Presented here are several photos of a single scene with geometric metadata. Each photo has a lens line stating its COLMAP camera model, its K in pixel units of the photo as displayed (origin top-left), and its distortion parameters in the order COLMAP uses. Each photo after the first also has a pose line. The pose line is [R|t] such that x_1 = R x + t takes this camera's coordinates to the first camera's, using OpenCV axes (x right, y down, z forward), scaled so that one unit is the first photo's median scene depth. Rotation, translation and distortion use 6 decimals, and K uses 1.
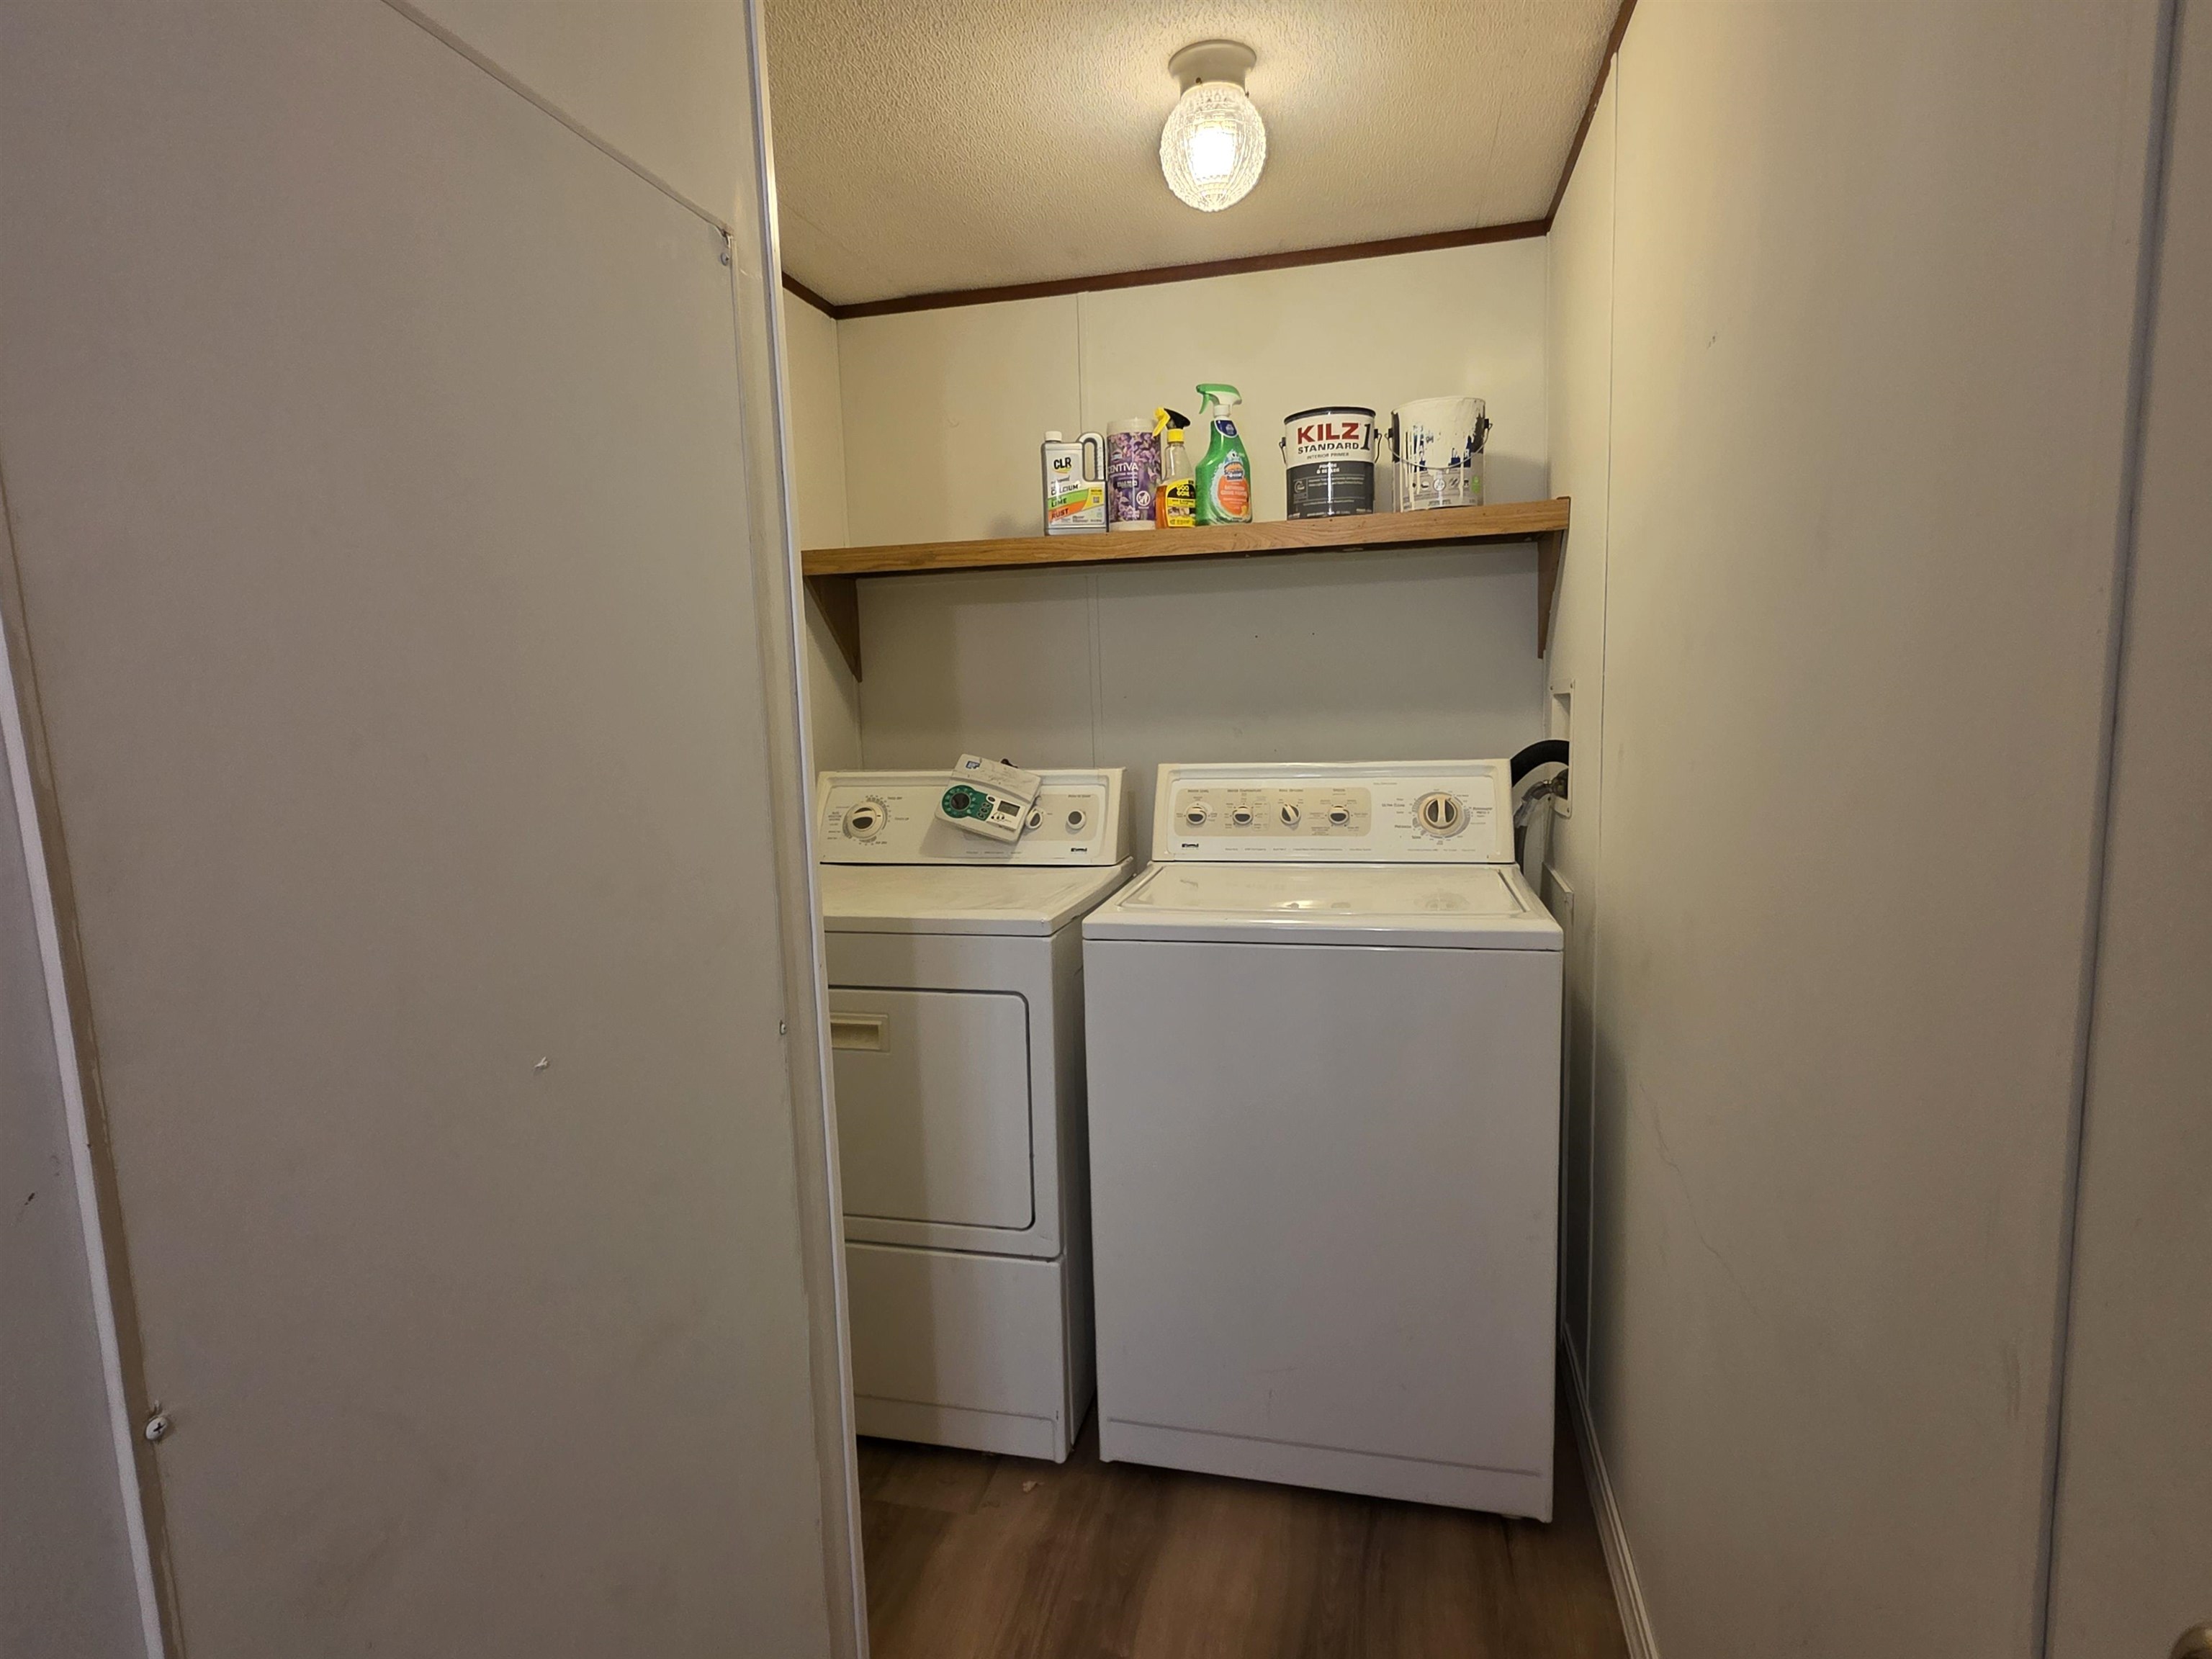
lens RADIAL K [[1134.3, 0, 1100.9], [0, 1134.3, 821.2], [0, 0, 1]] dist [0.002063, -0.000386]
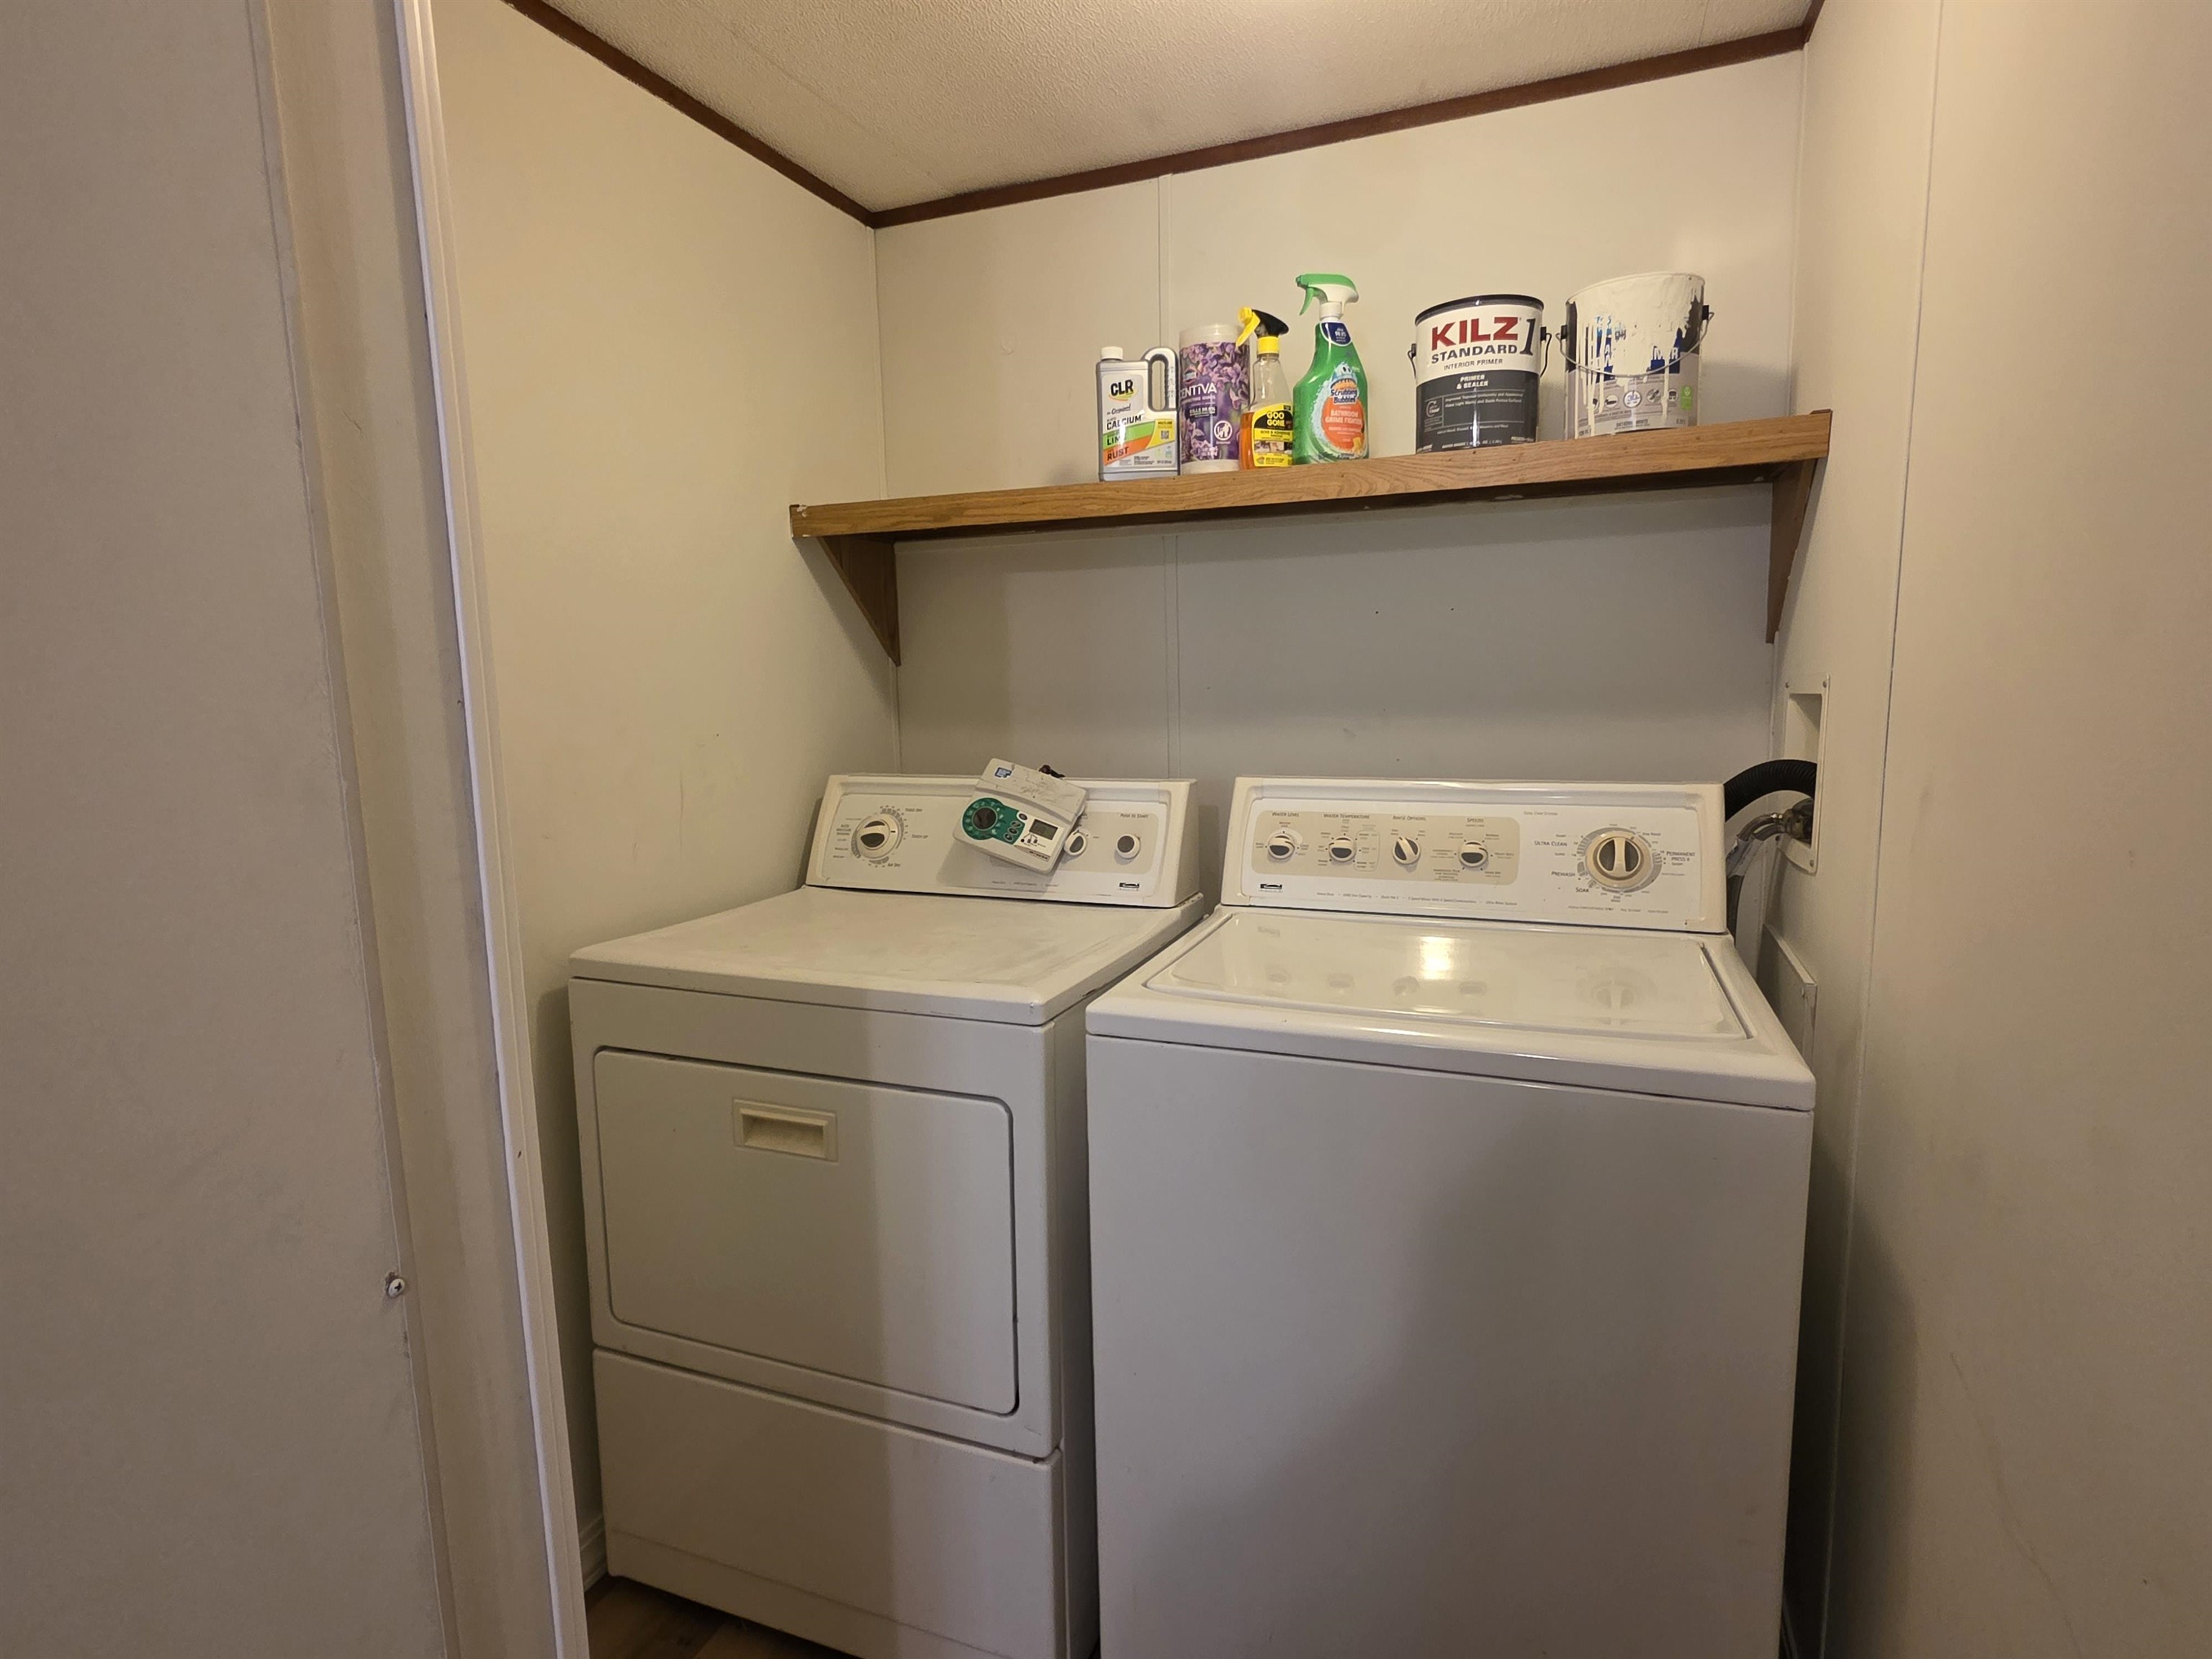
lens RADIAL K [[1134.3, 0, 1100.9], [0, 1134.3, 821.2], [0, 0, 1]] dist [0.002063, -0.000386]
pose [[0.990165, 0.027994, -0.137076, 0.068610], [-0.025562, 0.999484, 0.019468, -0.034363], [0.137551, -0.015772, 0.990369, 0.229493]]
